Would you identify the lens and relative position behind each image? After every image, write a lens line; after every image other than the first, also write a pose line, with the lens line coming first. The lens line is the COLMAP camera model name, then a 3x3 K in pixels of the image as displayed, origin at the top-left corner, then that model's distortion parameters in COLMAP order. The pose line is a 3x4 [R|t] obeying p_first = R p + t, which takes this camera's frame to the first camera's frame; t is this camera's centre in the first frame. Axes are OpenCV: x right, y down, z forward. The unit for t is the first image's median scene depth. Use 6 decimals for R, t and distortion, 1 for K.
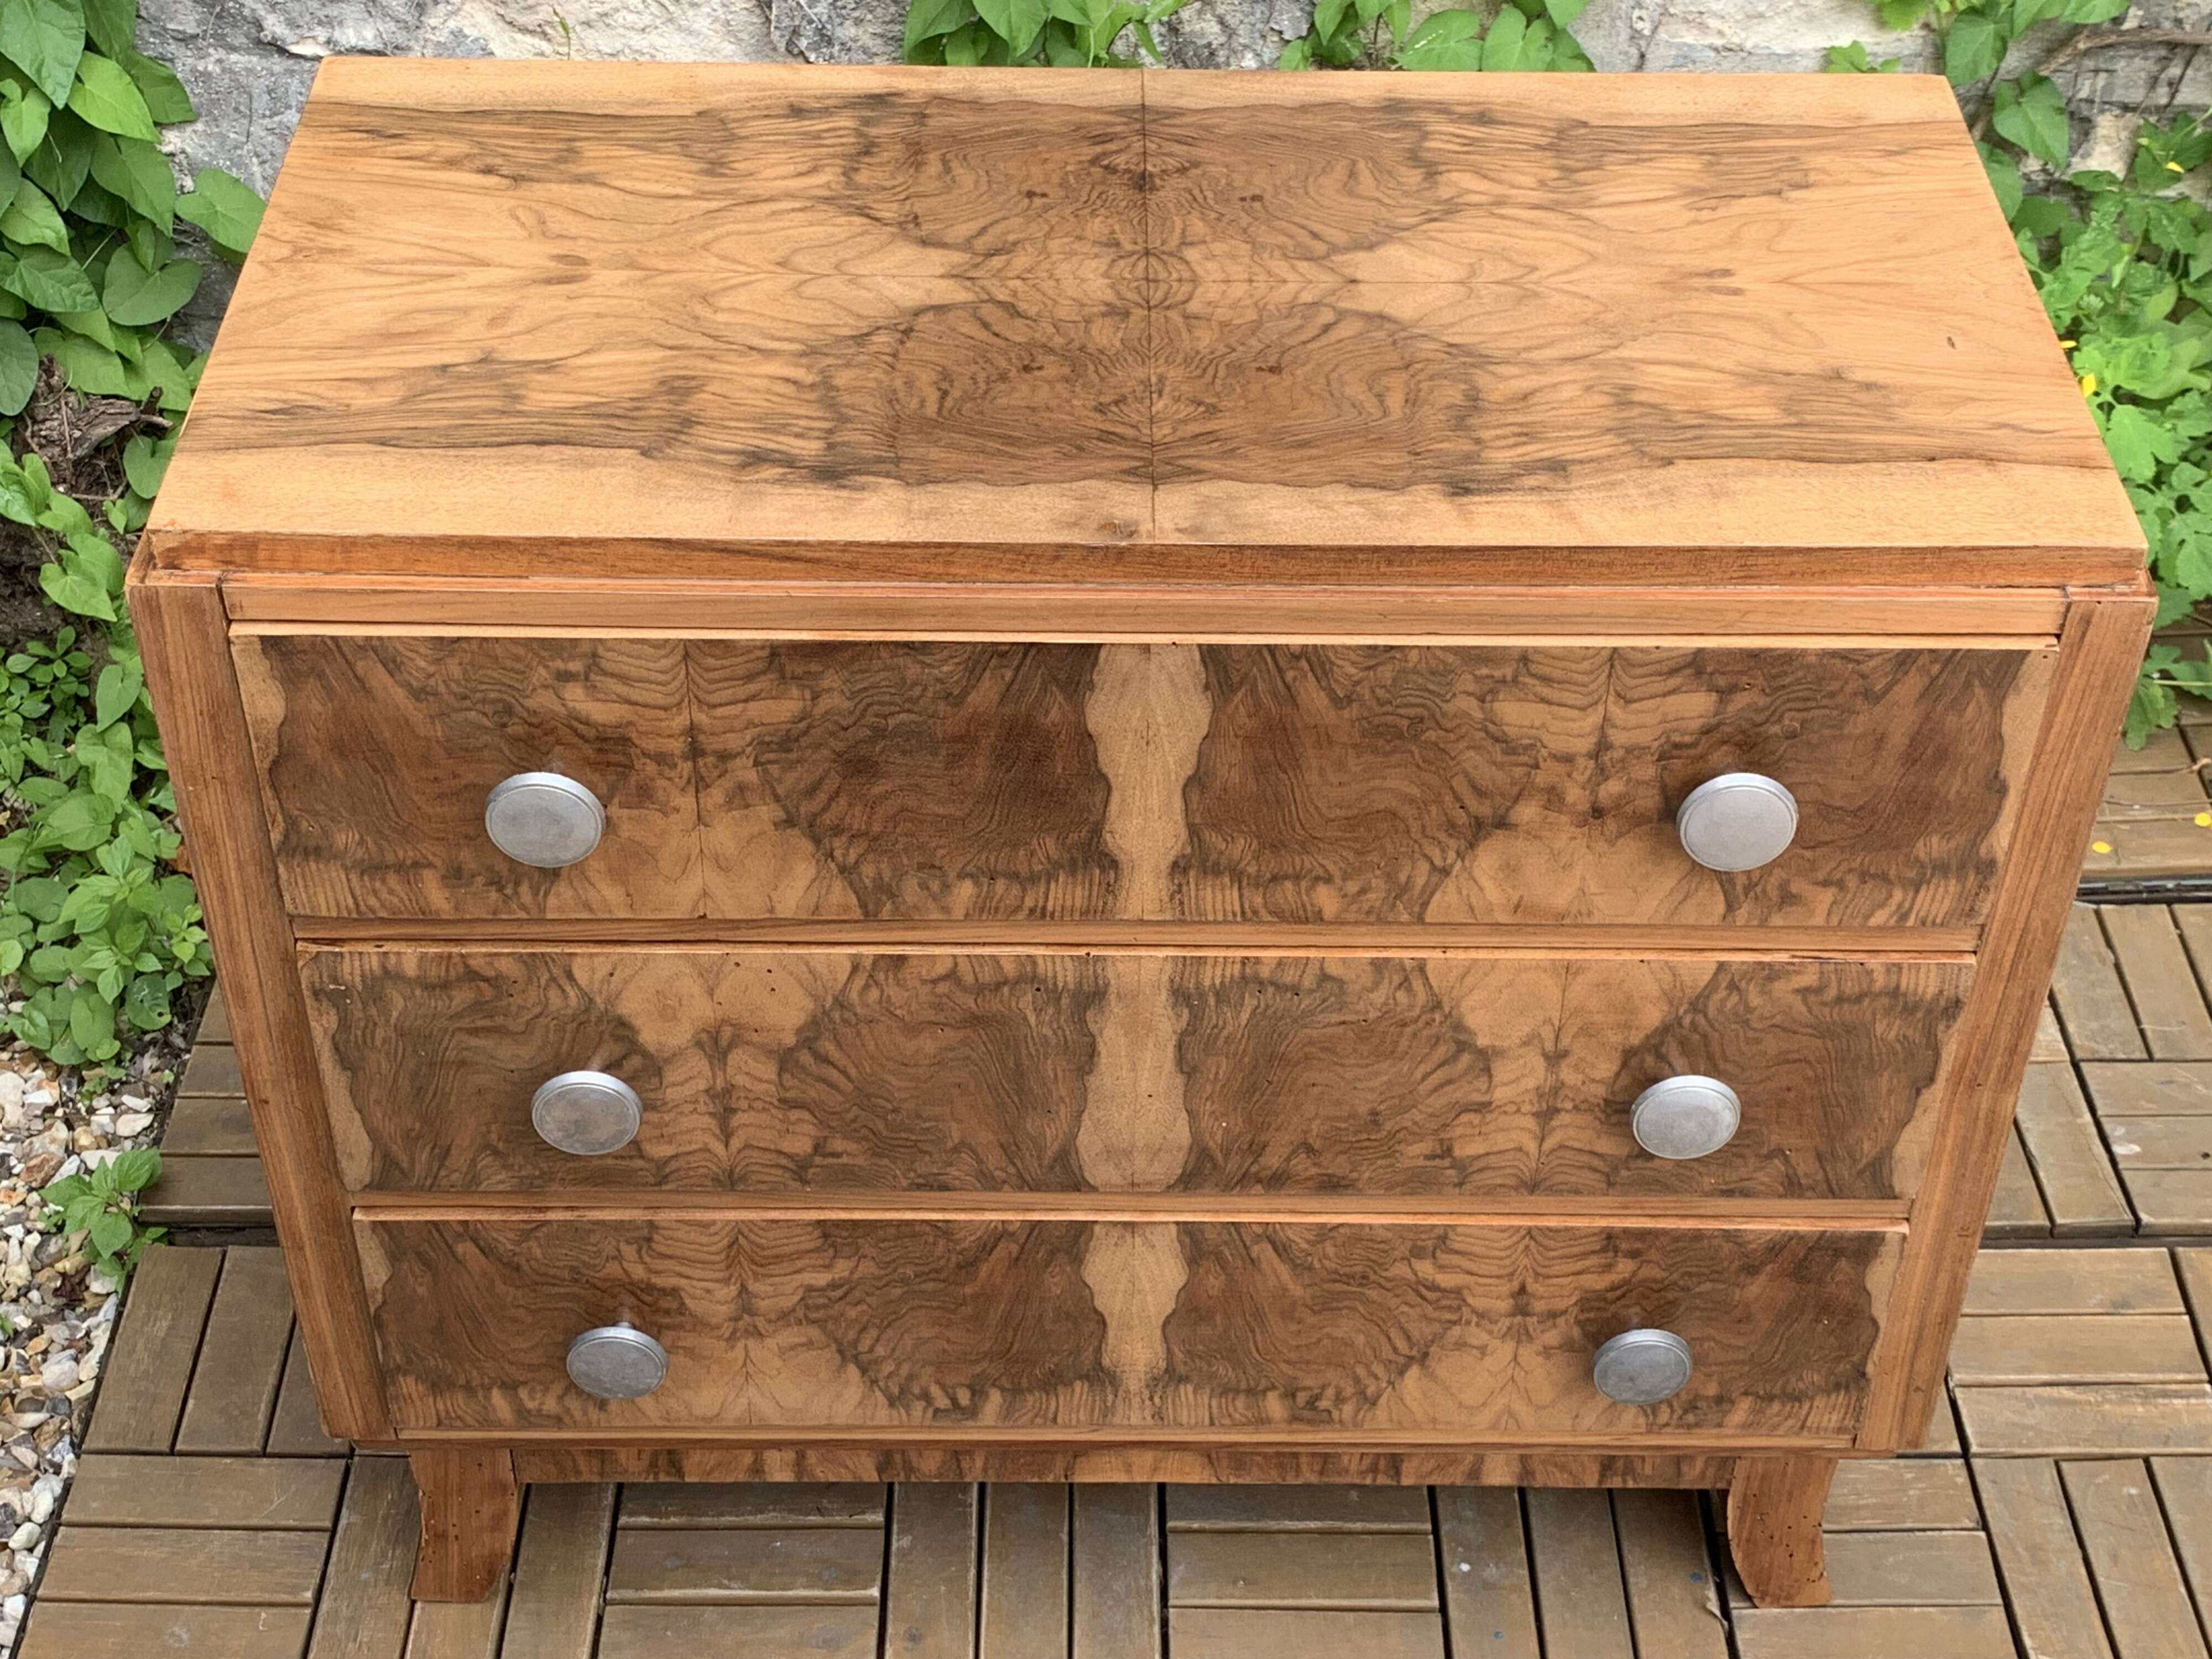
lens RADIAL K [[2970.9, 0, 1113.0], [0, 2970.9, 827.6], [0, 0, 1]] dist [0.246339, -0.811508]
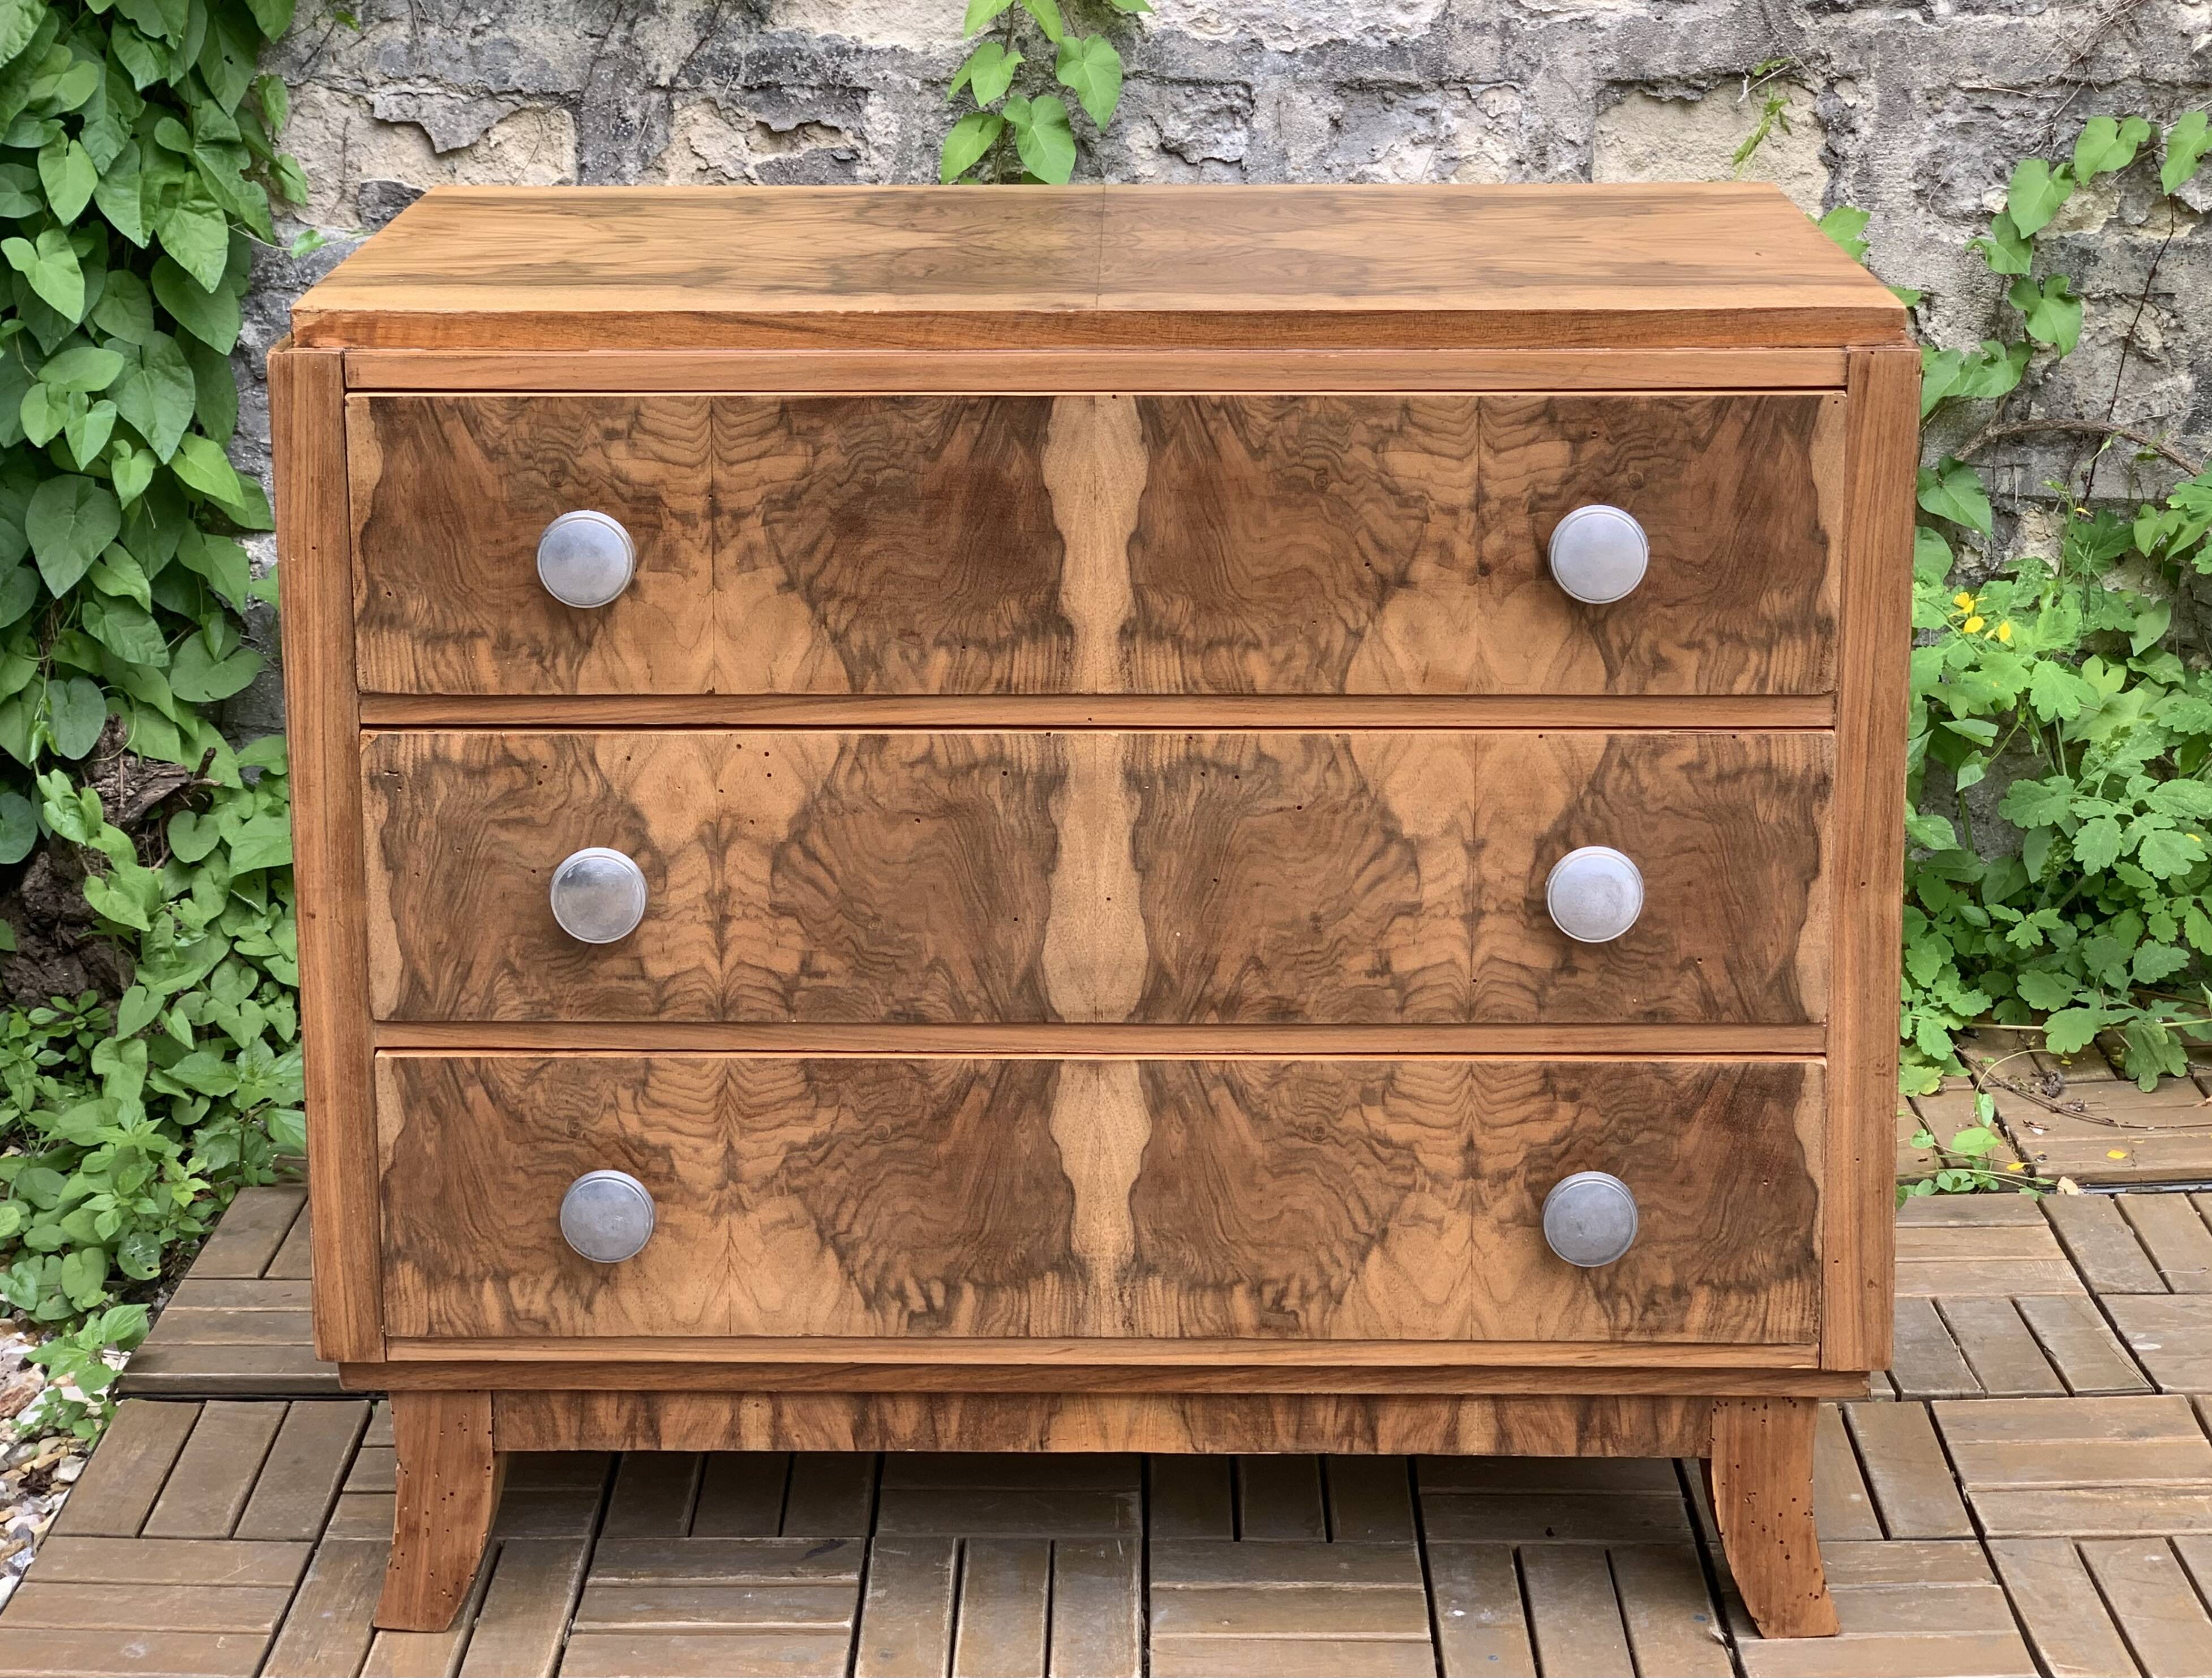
lens RADIAL K [[3547.5, 0, 1072.1], [0, 3547.5, 469.4], [0, 0, 1]] dist [-0.004811, 0.326591]
pose [[0.999434, -0.015096, -0.030053, 0.041713], [-0.000739, 0.883532, -0.468370, 0.576942], [0.033623, 0.468127, 0.883021, -0.230522]]
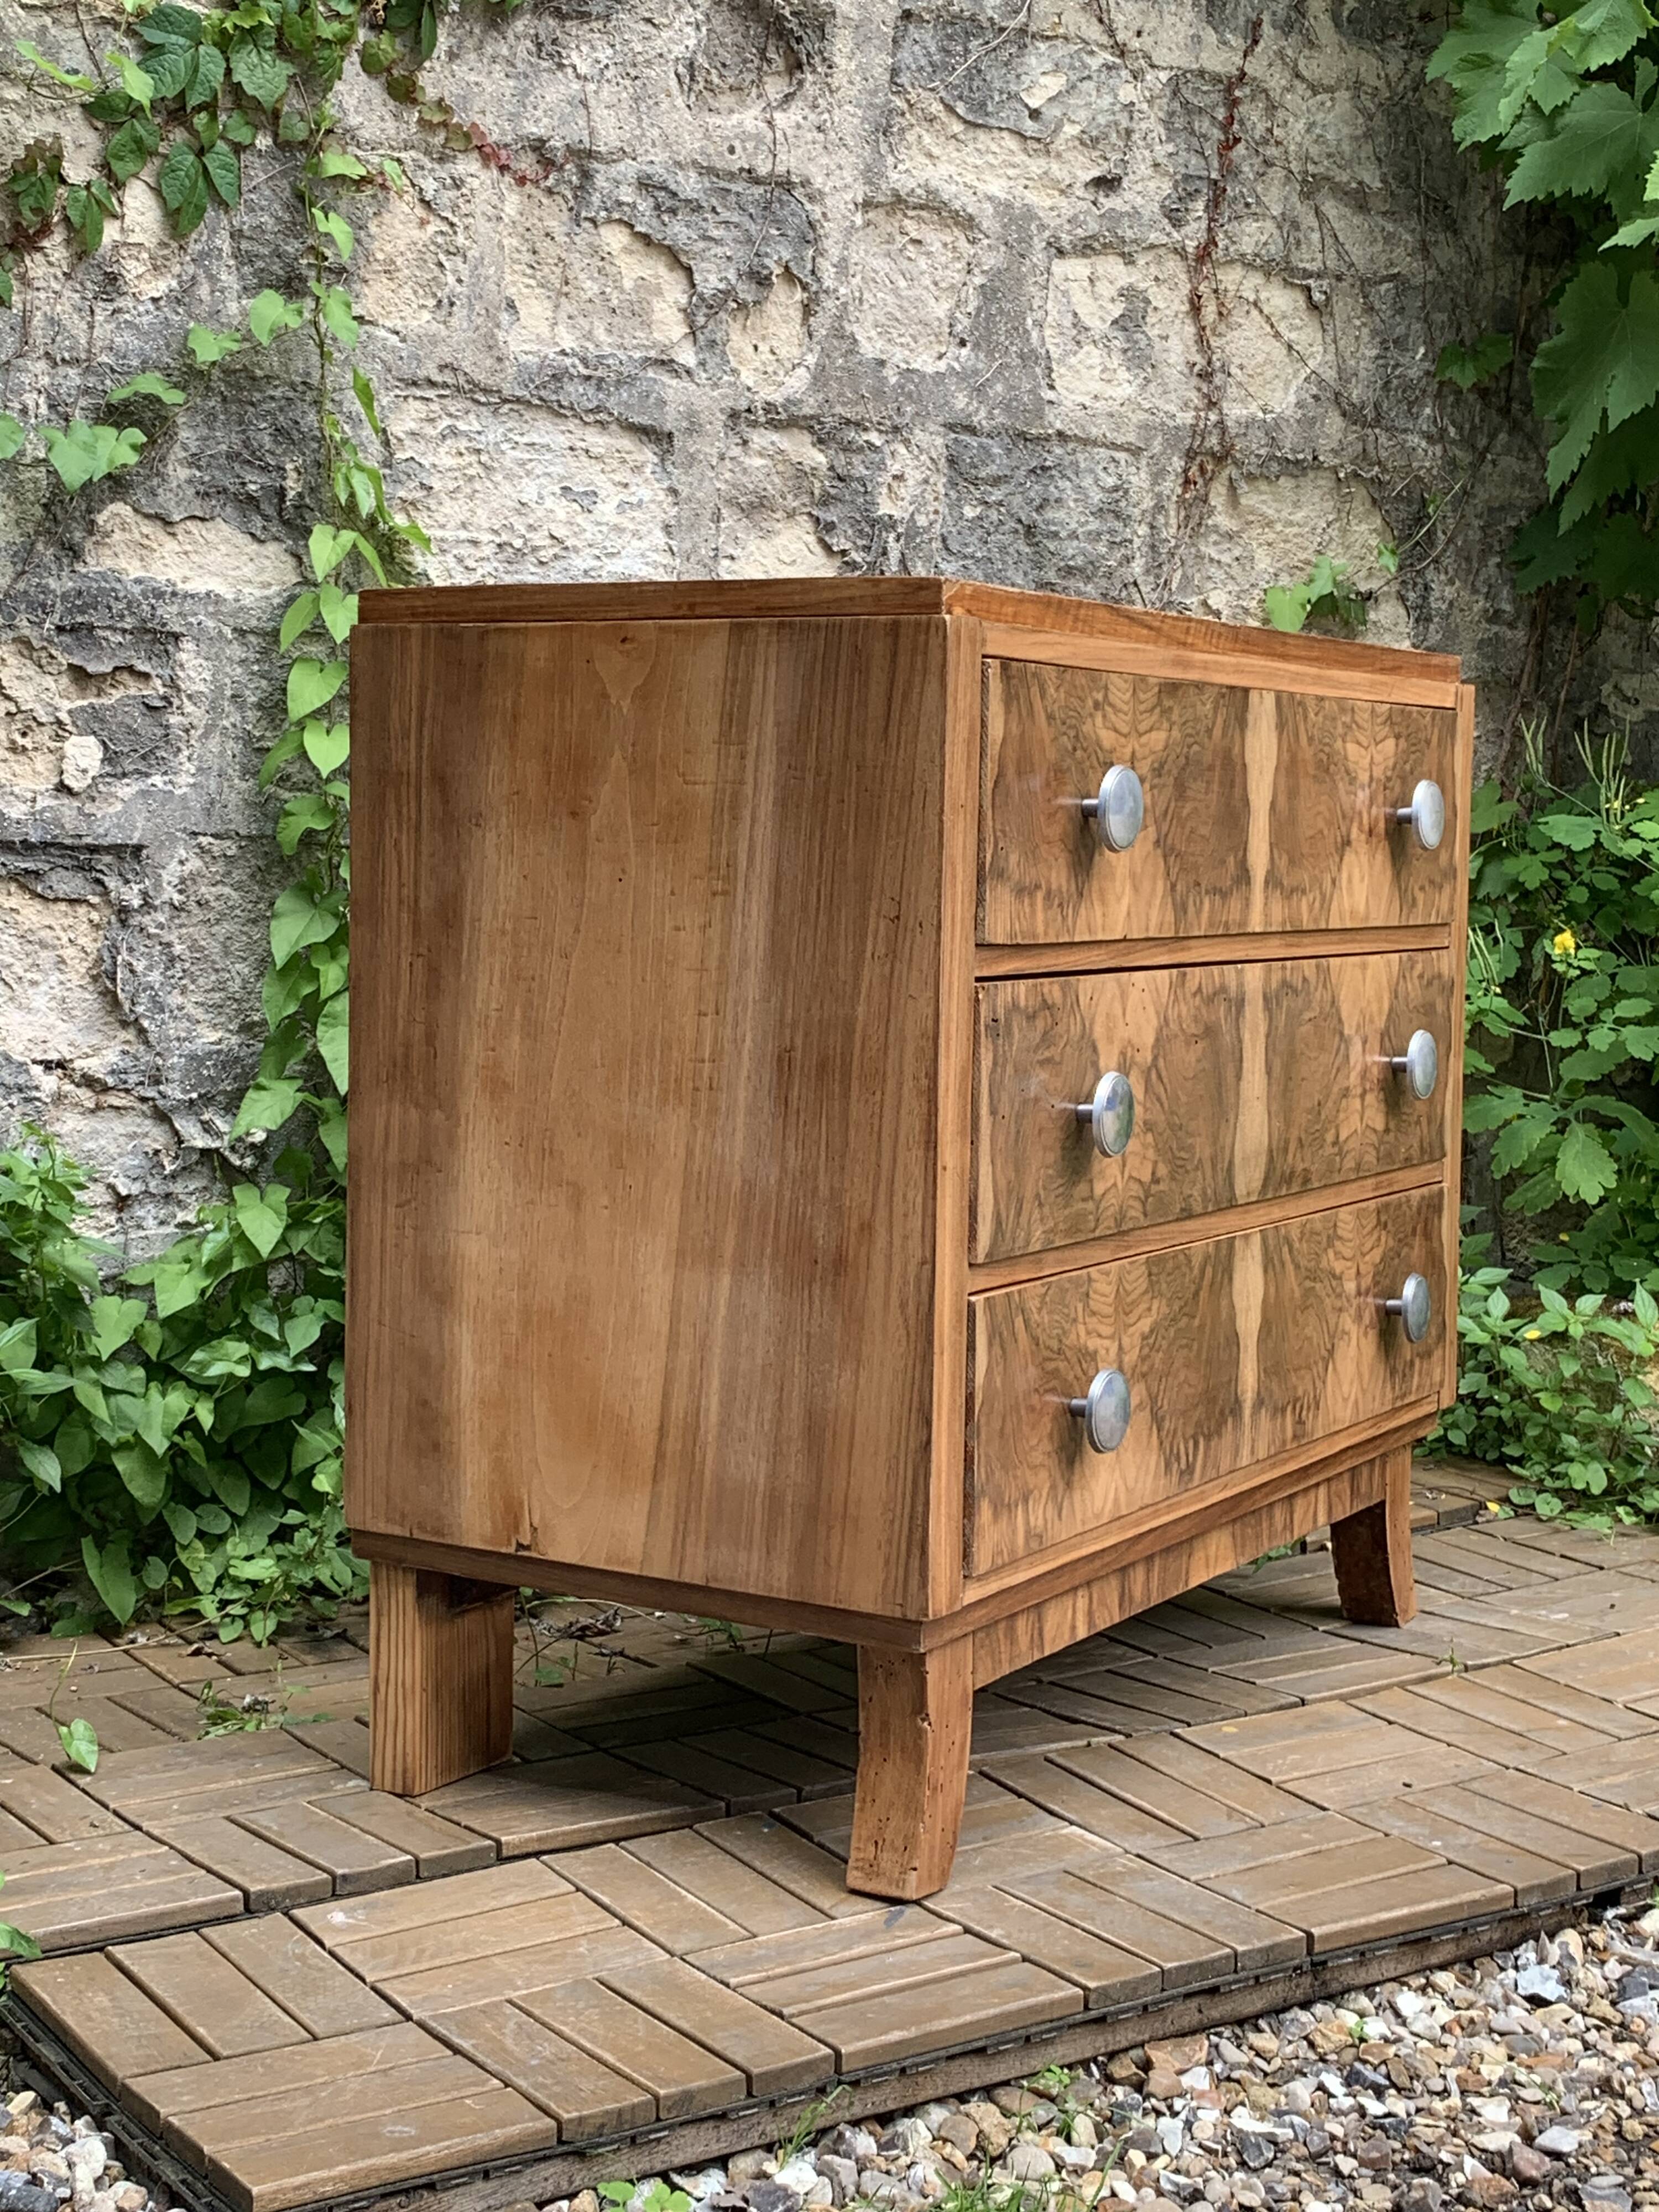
lens RADIAL K [[3058.4, 0, 831.1], [0, 3058.4, 1145.4], [0, 0, 1]] dist [0.115381, -0.521578]
pose [[0.831701, -0.065152, 0.551389, -0.814673], [0.354640, 0.826450, -0.437277, 0.558670], [-0.427205, 0.559228, 0.710464, 0.236859]]
